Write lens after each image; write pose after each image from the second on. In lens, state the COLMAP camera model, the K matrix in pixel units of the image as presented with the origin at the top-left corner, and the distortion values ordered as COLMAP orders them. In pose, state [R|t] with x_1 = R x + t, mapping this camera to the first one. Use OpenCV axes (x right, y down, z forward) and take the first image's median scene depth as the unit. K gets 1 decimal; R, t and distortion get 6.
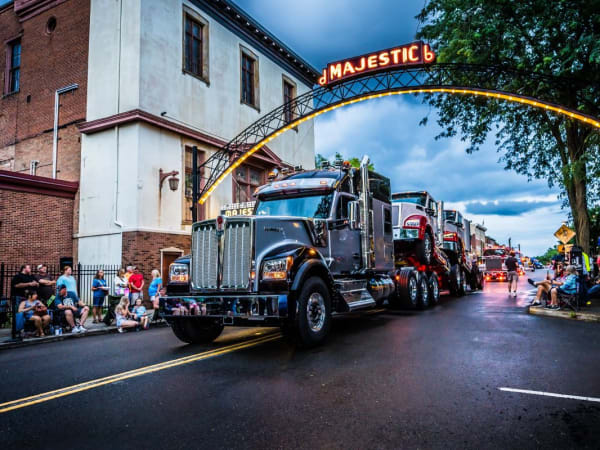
lens RADIAL K [[443.8, 0, 332.9], [0, 443.8, 225.4], [0, 0, 1]] dist [-0.001663, -0.007167]
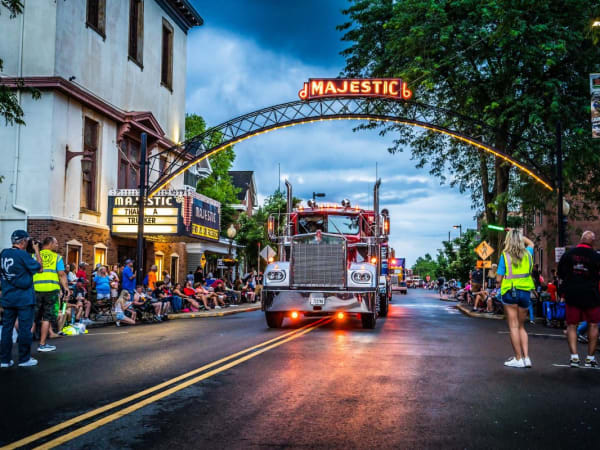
lens RADIAL K [[783.7, 0, 314.1], [0, 783.7, 221.1], [0, 0, 1]] dist [-0.015323, 0.000000]
pose [[0.943986, 0.068618, 0.322773, -0.410880], [-0.075627, 0.997094, 0.009207, -0.033521], [-0.321203, -0.033102, 0.946432, -0.546180]]
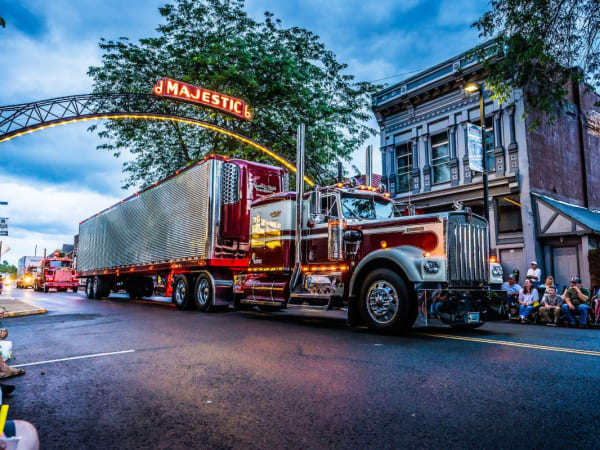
lens RADIAL K [[464.1, 0, 301.9], [0, 464.1, 226.6], [0, 0, 1]] dist [-0.011763, 0.001161]
pose [[0.463467, 0.157898, 0.871933, -0.554798], [-0.123190, 0.985922, -0.113059, 0.055360], [-0.877509, -0.055014, 0.476394, 0.112886]]
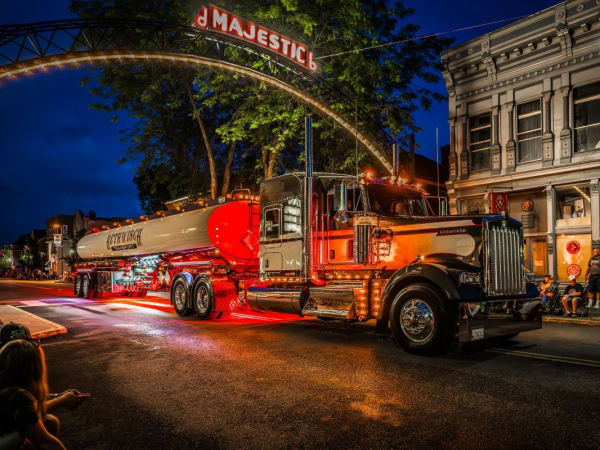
lens RADIAL K [[475.8, 0, 344.1], [0, 475.8, 279.8], [0, 0, 1]] dist [-0.004409, 0.000725]
pose [[0.365814, 0.025843, 0.930329, -0.487749], [-0.116060, 0.993078, 0.018050, 0.051143], [-0.923423, -0.114577, 0.366281, 0.304642]]
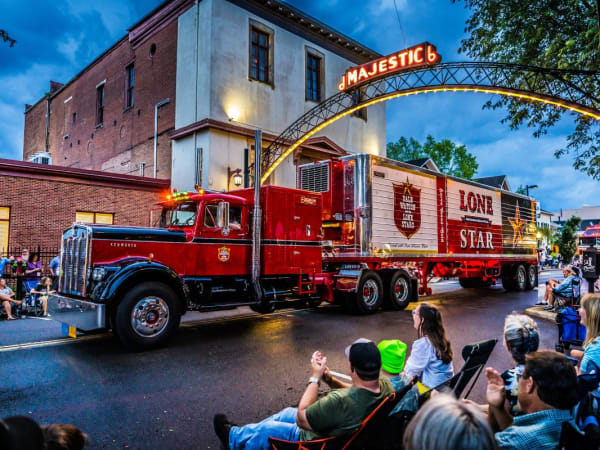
lens RADIAL K [[443.8, 0, 299.9], [0, 443.8, 221.8], [0, 0, 1]] dist [-0.001663, -0.007167]
pose [[0.946144, 0.008356, -0.323638, 0.167747], [0.003897, 0.999301, 0.037191, -0.025661], [0.323722, -0.036450, 0.945450, -0.051686]]
